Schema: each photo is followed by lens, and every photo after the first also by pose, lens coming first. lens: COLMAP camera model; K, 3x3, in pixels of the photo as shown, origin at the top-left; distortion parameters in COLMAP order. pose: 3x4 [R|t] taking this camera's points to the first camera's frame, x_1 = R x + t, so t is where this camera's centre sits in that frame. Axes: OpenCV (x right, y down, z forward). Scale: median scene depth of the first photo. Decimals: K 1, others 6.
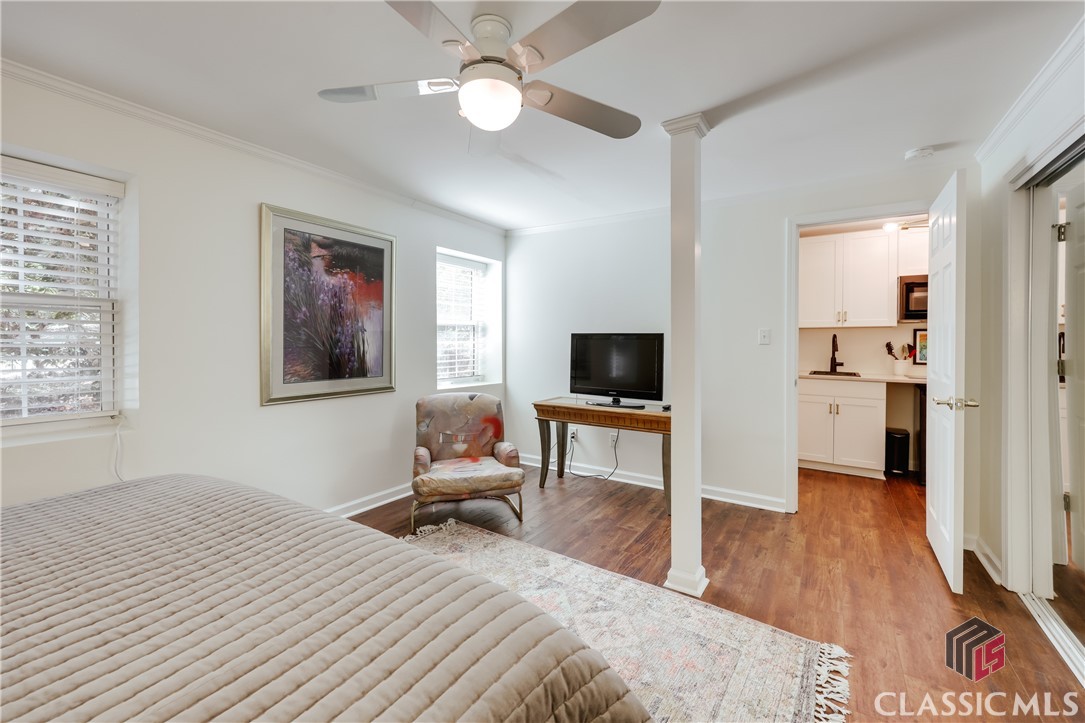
lens RADIAL K [[445.1, 0, 539.2], [0, 445.1, 354.4], [0, 0, 1]] dist [0.010549, 0.000002]
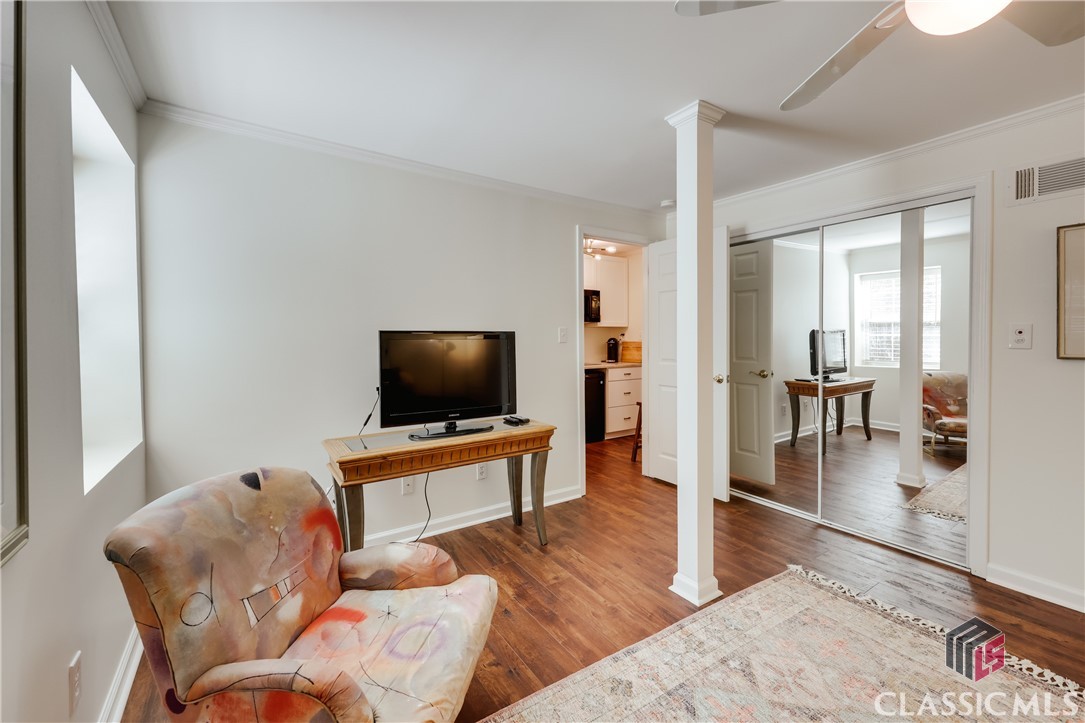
lens RADIAL K [[449.5, 0, 536.8], [0, 449.5, 354.5], [0, 0, 1]] dist [0.000526, 0.000342]
pose [[0.387456, -0.041505, 0.920954, -0.745746], [0.037749, 0.998862, 0.029134, -0.044448], [-0.921115, 0.023477, 0.388582, 1.018241]]
